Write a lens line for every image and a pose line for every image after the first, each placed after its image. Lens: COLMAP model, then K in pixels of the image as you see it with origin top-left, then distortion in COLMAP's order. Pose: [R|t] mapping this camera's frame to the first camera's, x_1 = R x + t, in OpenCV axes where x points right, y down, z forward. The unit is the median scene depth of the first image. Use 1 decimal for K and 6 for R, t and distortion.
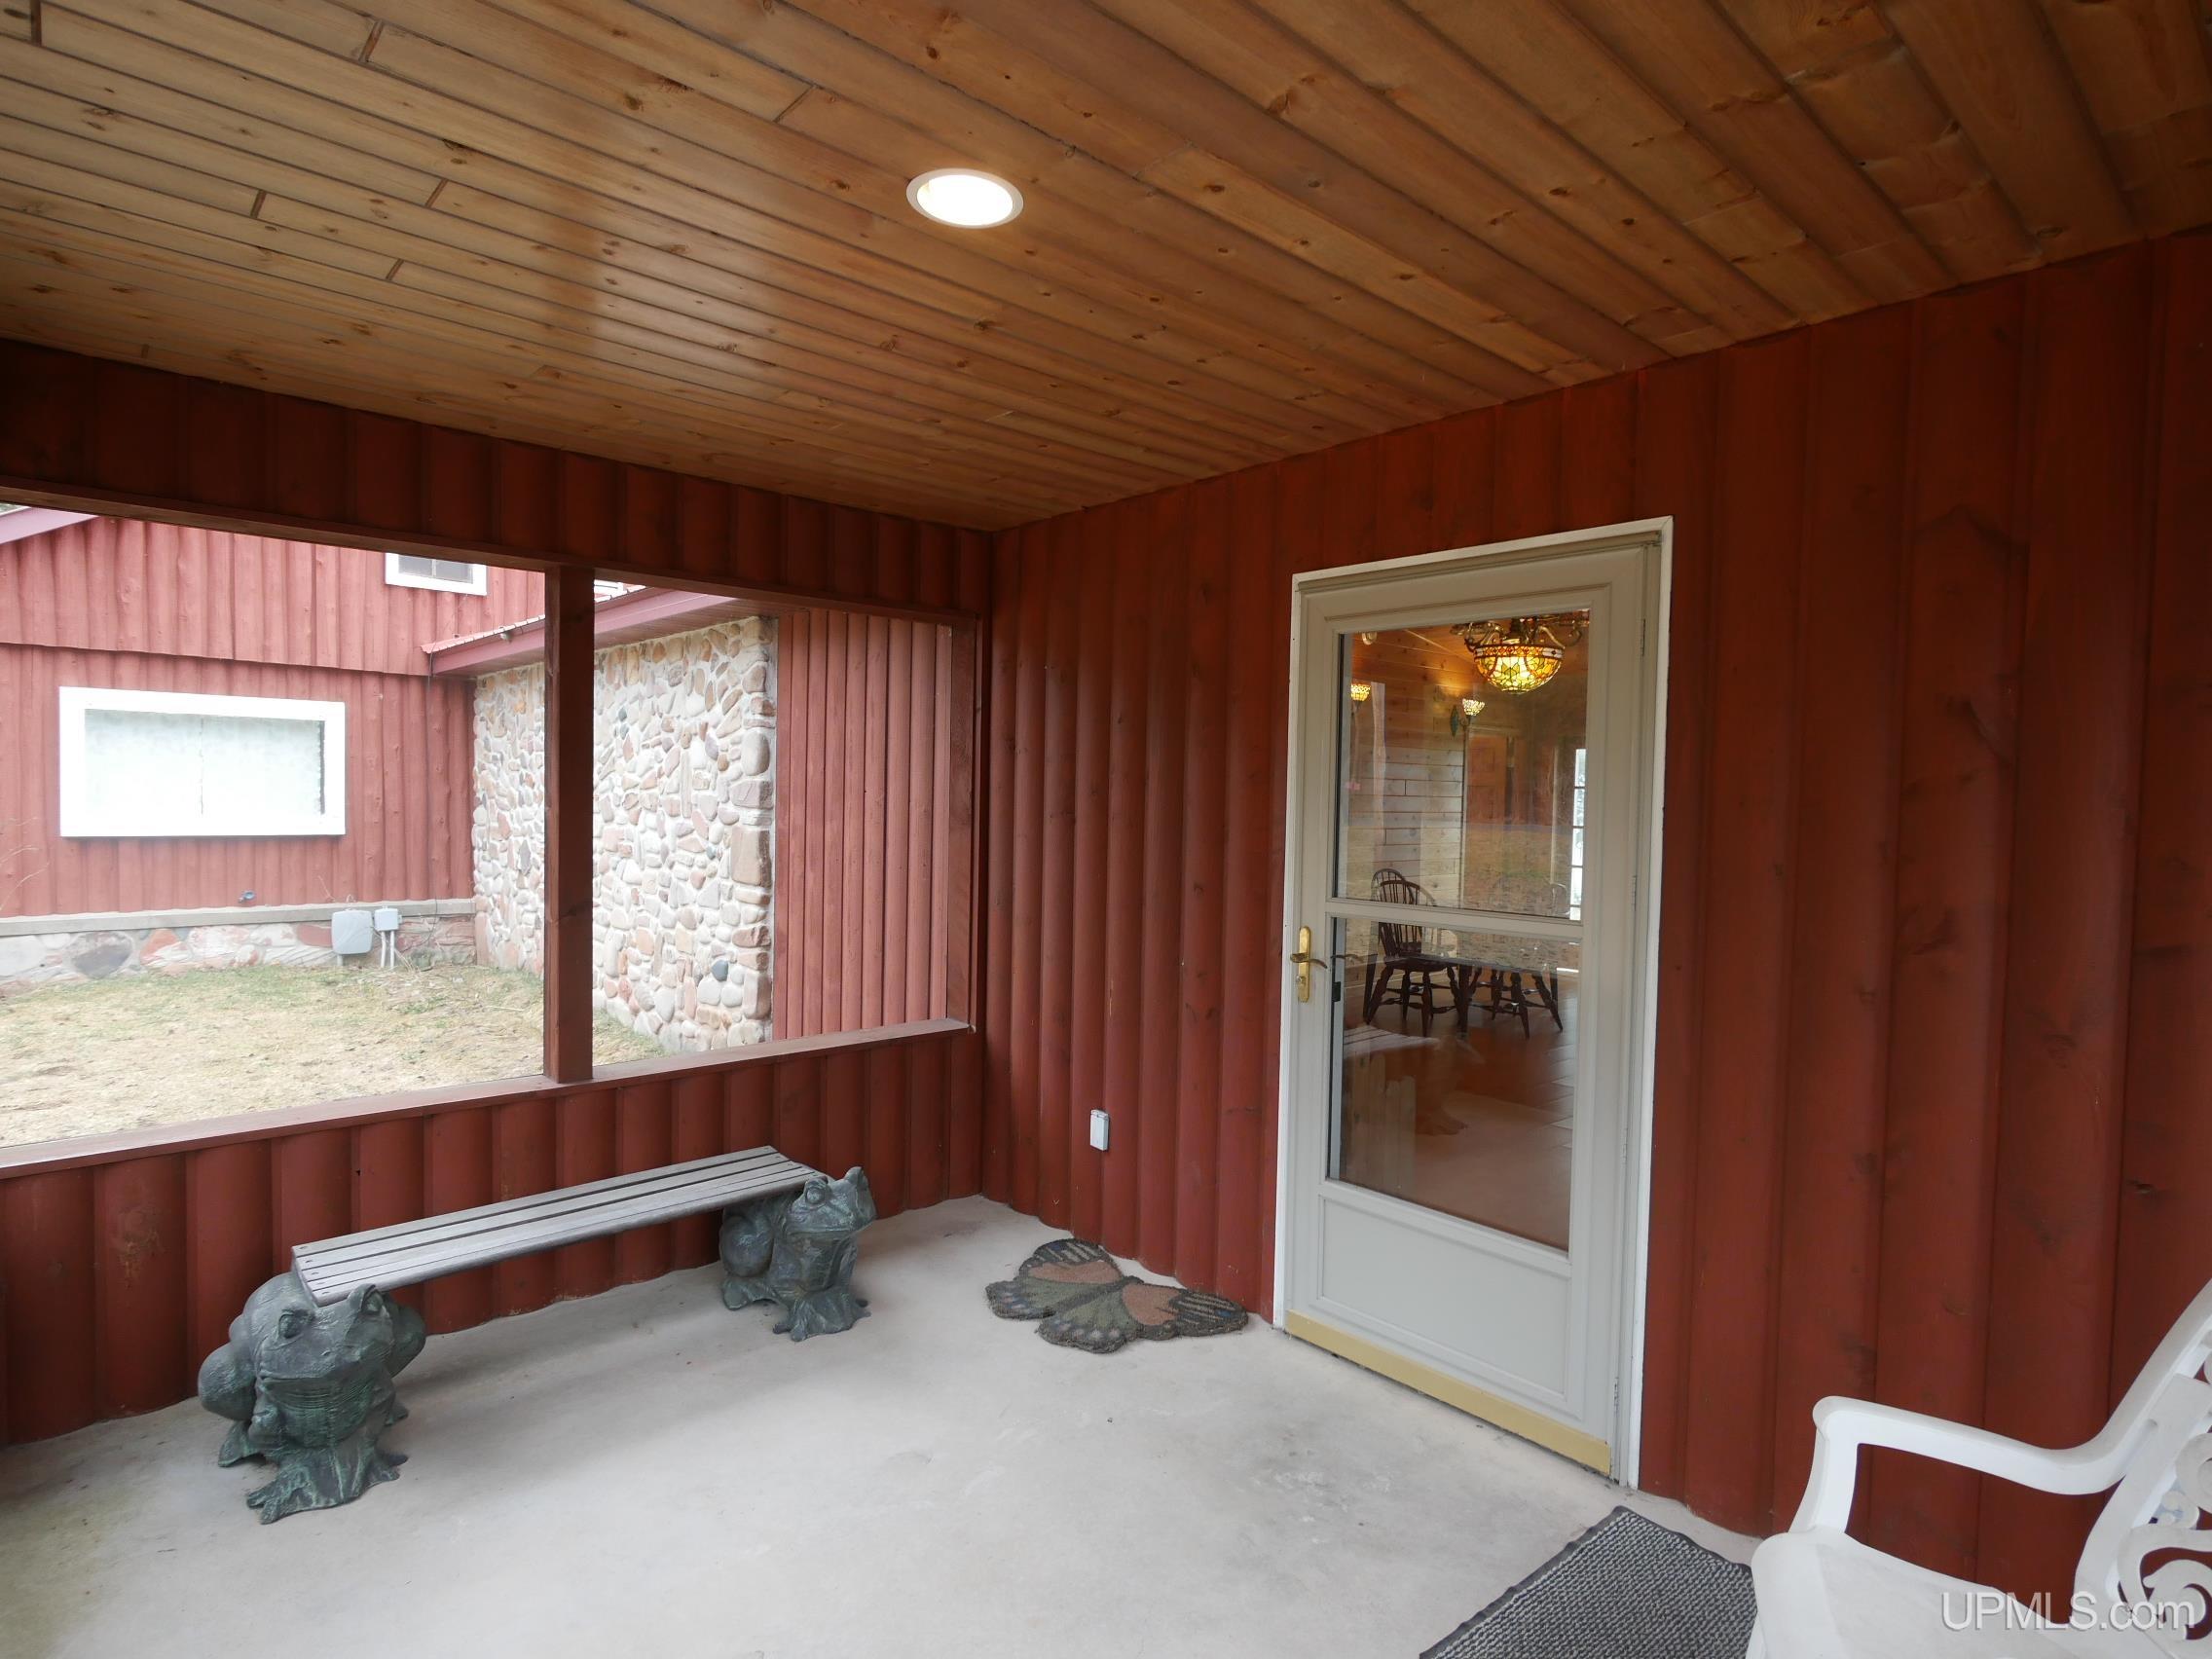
lens RADIAL K [[1182.7, 0, 1112.3], [0, 1182.7, 826.7], [0, 0, 1]] dist [-0.000938, -0.000588]
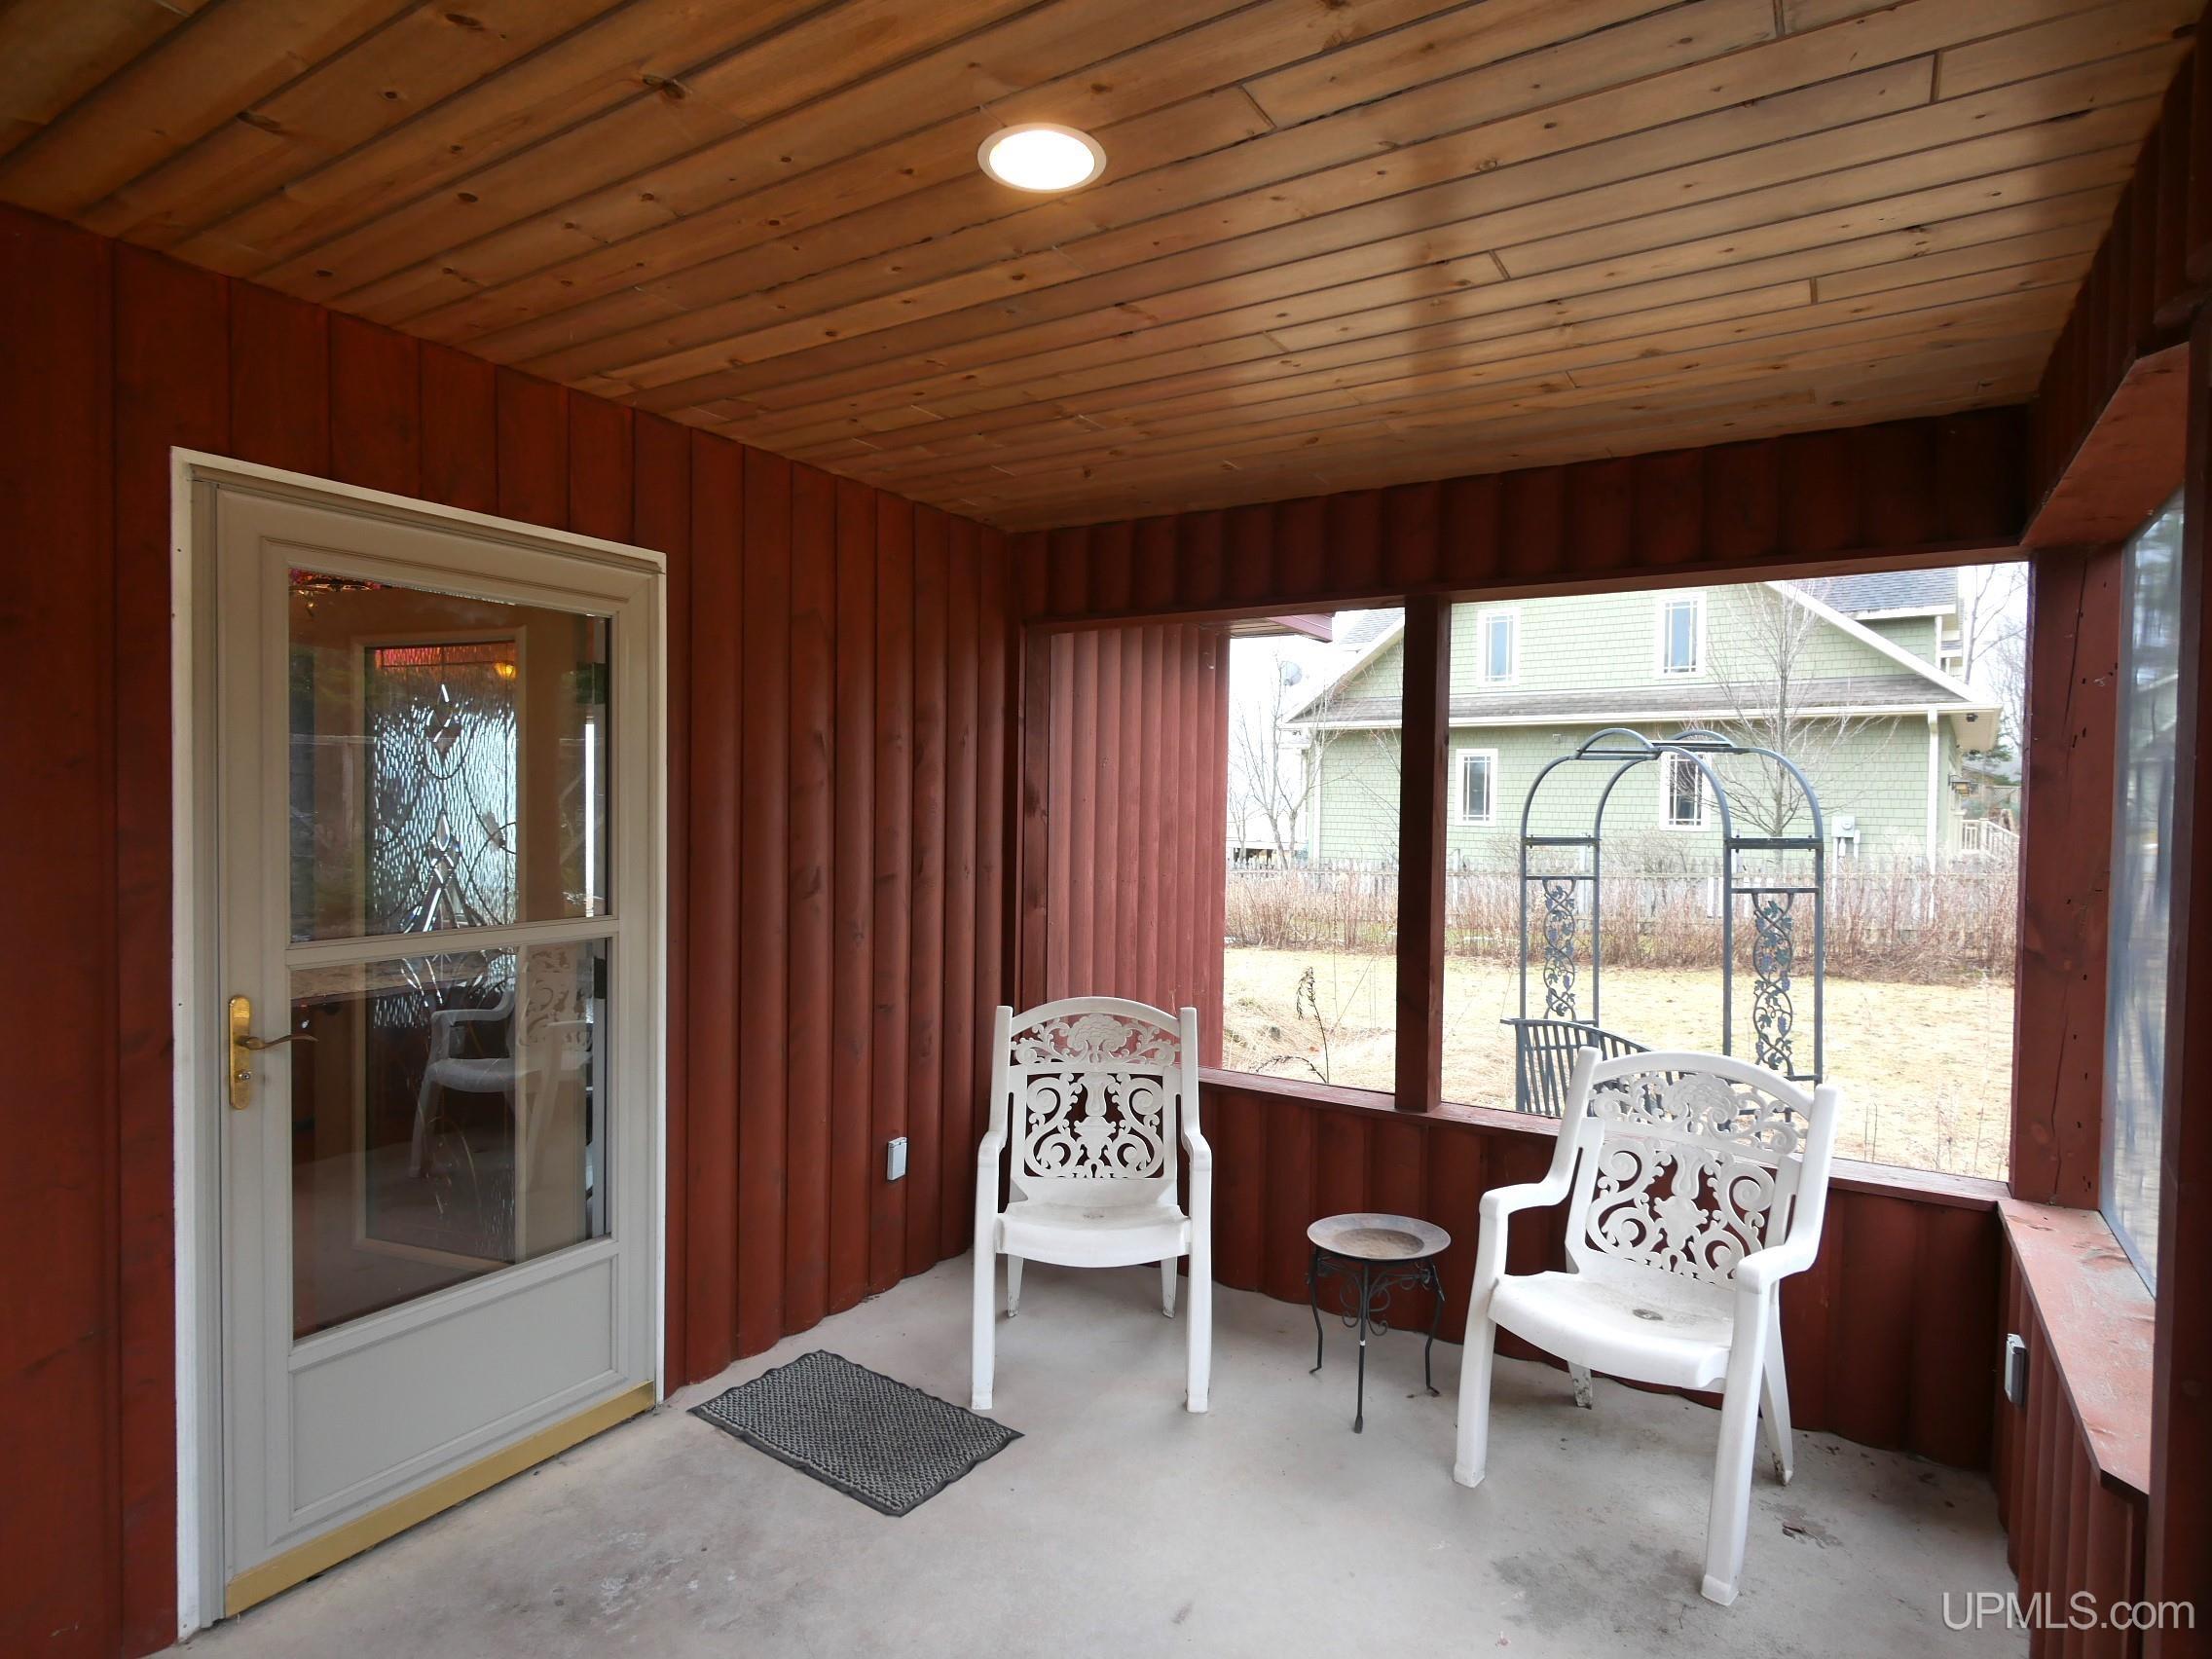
lens RADIAL K [[1182.7, 0, 1112.3], [0, 1182.7, 826.7], [0, 0, 1]] dist [-0.000938, -0.000588]
pose [[-0.275978, -0.044625, 0.960128, -0.737825], [0.012005, 0.998684, 0.049868, -0.046243], [-0.961089, 0.025288, -0.275079, 0.866938]]
